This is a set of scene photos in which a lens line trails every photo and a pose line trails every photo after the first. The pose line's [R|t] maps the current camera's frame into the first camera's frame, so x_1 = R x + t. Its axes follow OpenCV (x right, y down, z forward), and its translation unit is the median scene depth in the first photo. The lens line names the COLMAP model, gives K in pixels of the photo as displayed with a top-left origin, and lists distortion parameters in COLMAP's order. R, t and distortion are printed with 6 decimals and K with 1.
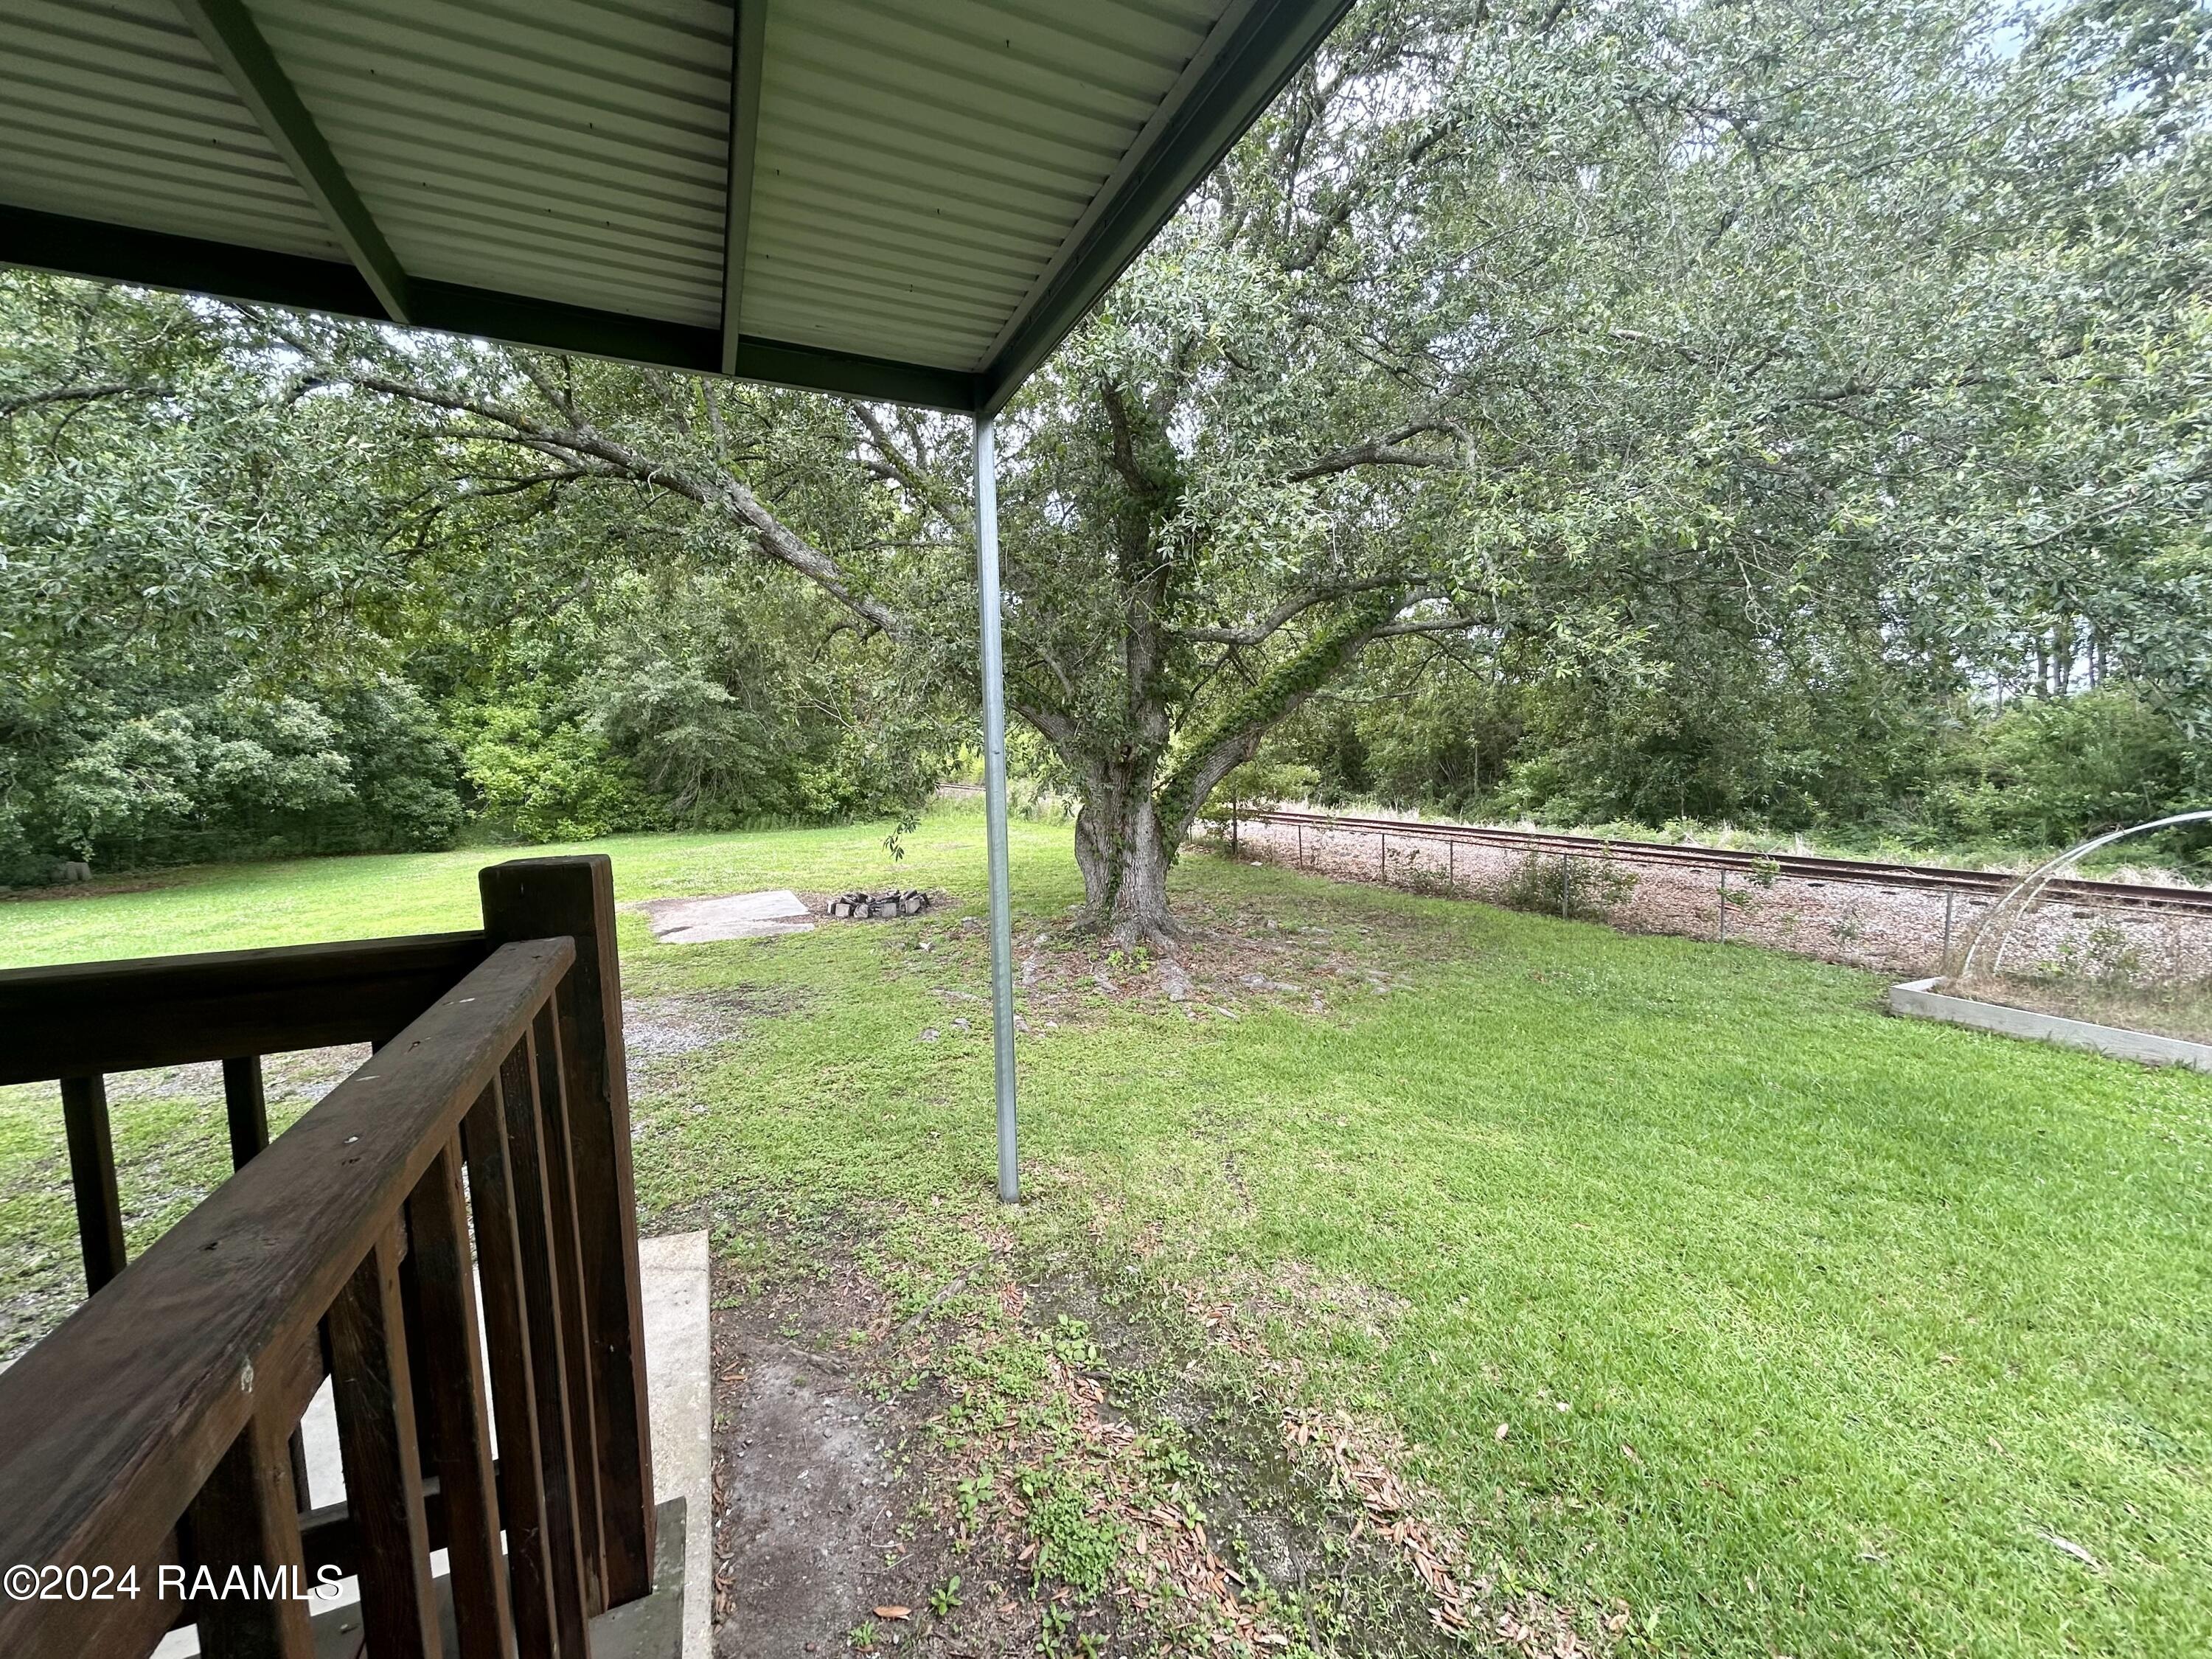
lens RADIAL K [[885.0, 0, 1106.0], [0, 885.0, 829.5], [0, 0, 1]] dist [-0.002668, -0.000282]
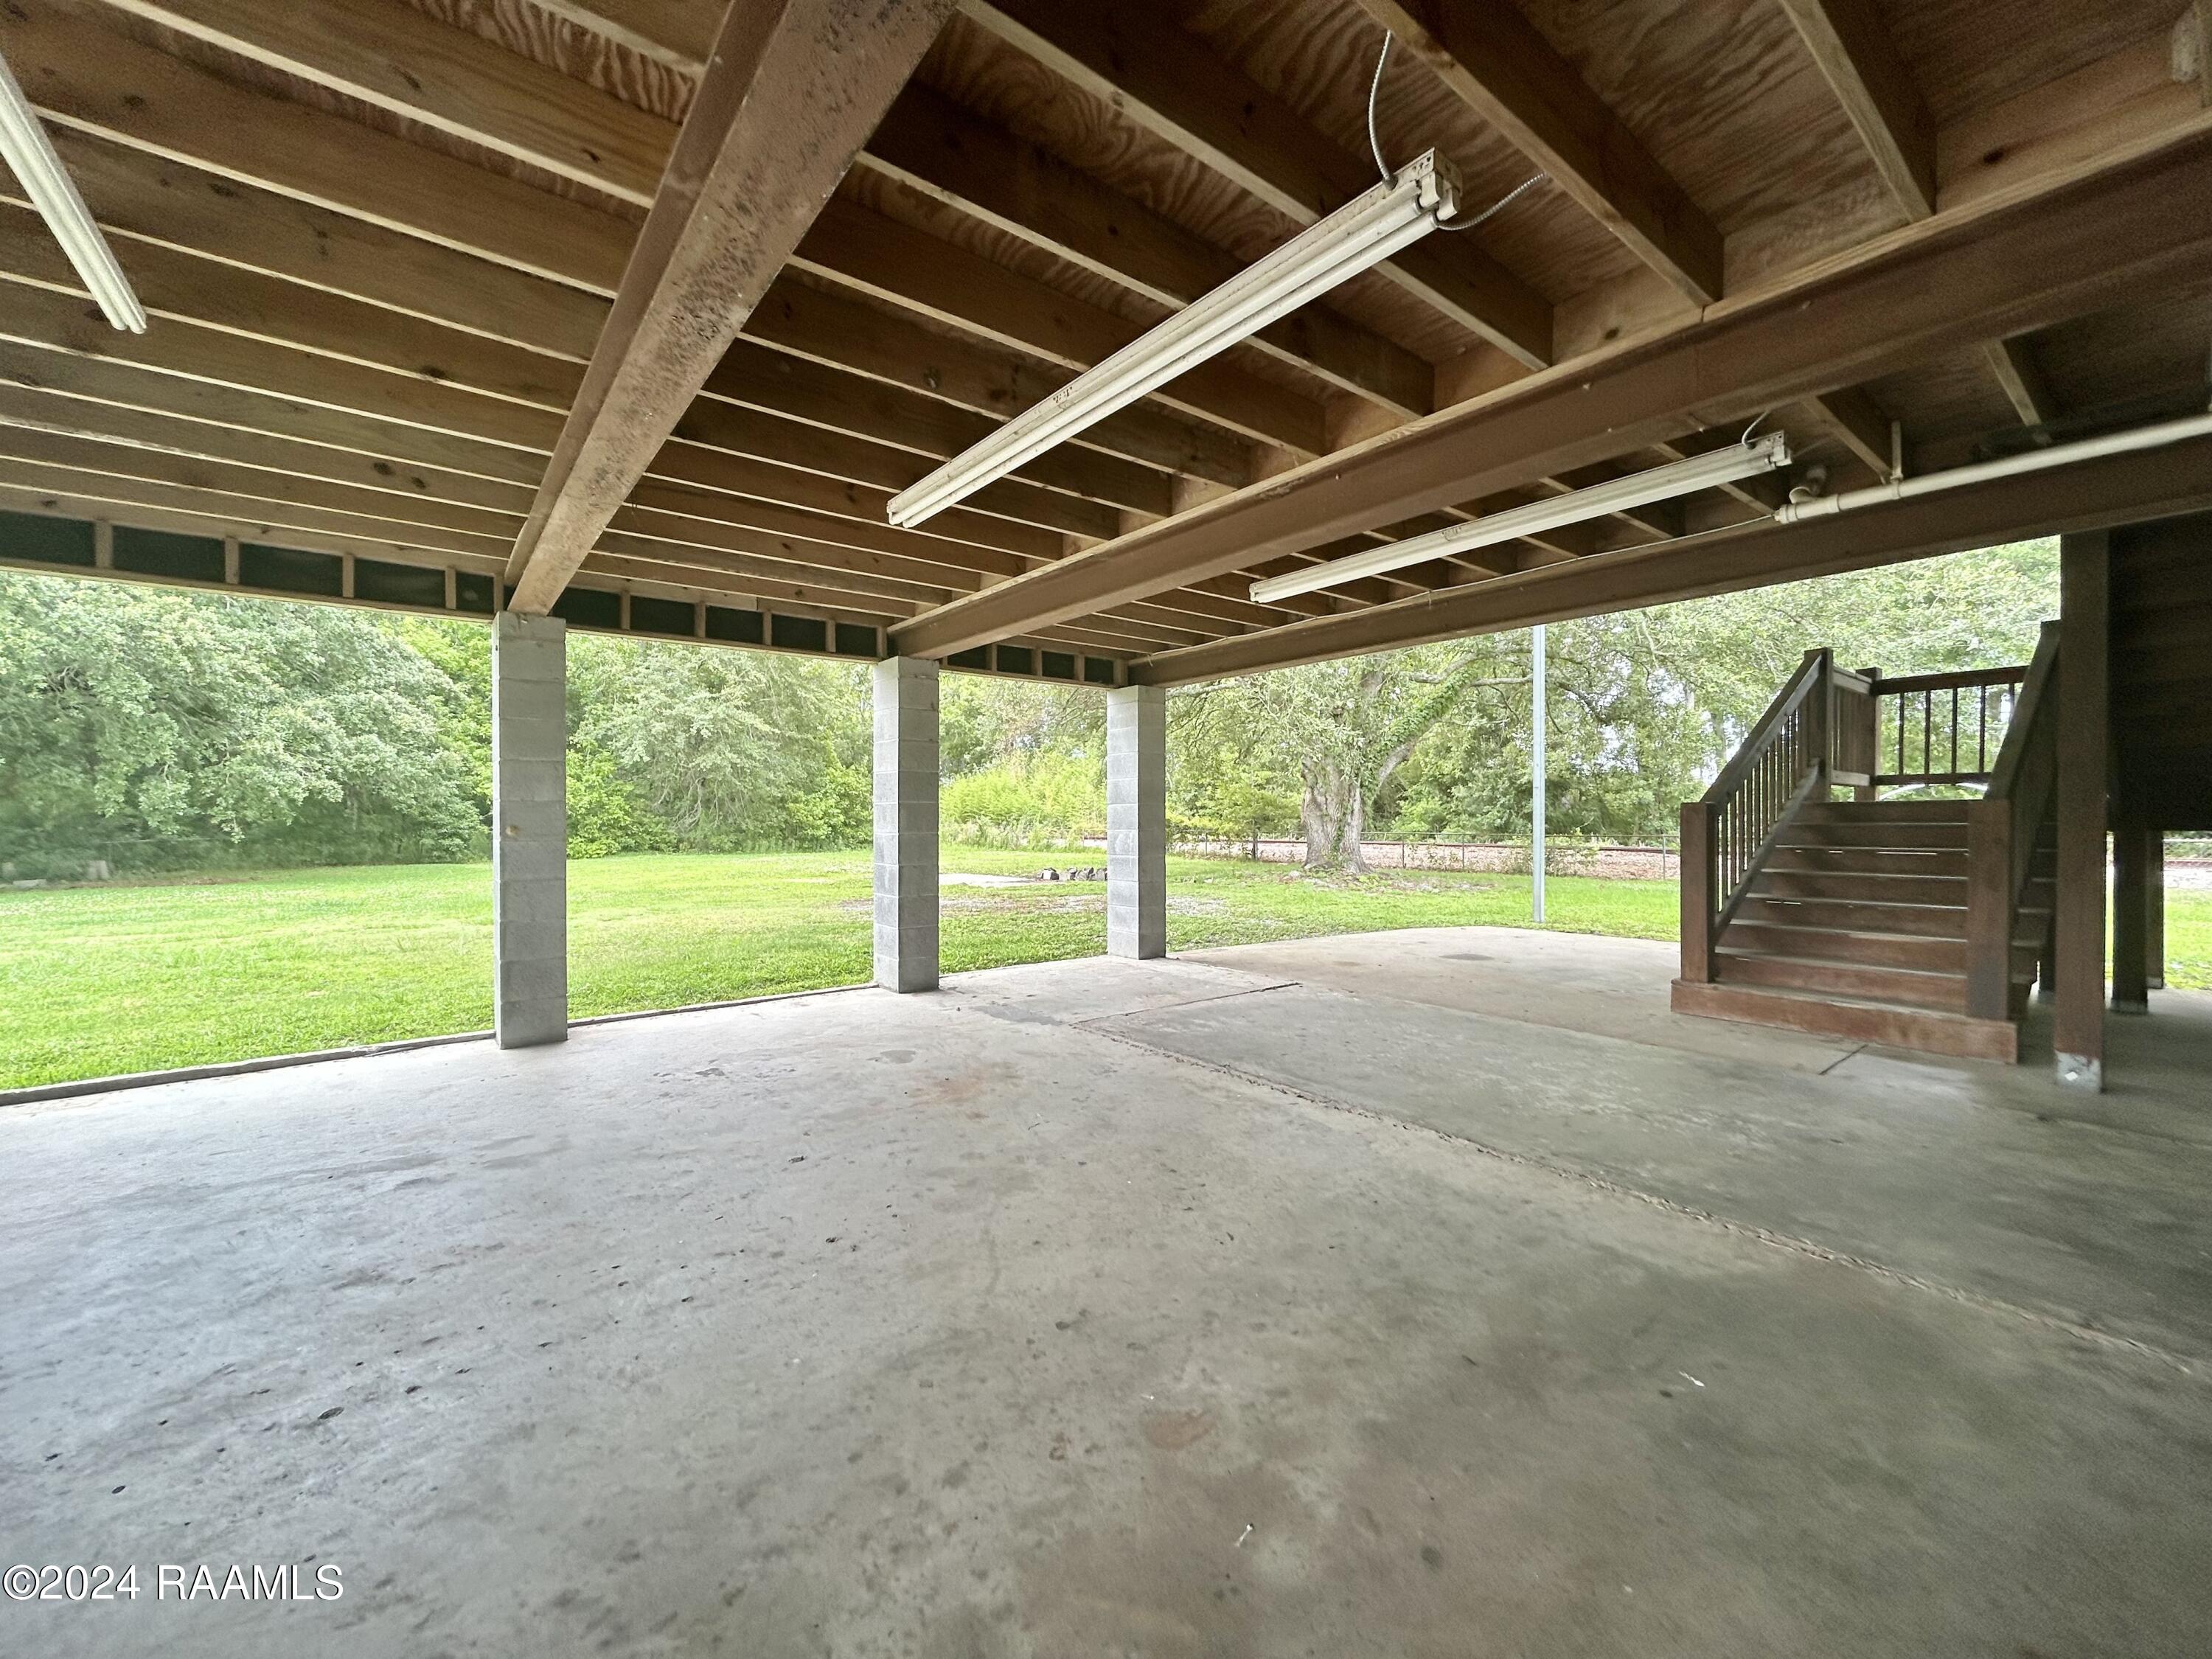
lens RADIAL K [[885.0, 0, 1106.0], [0, 885.0, 829.5], [0, 0, 1]] dist [-0.002668, -0.000282]
pose [[0.974083, 0.020125, 0.225294, -0.341135], [-0.002601, 0.996965, -0.077812, 0.080045], [-0.226176, 0.075209, 0.971179, -0.171629]]
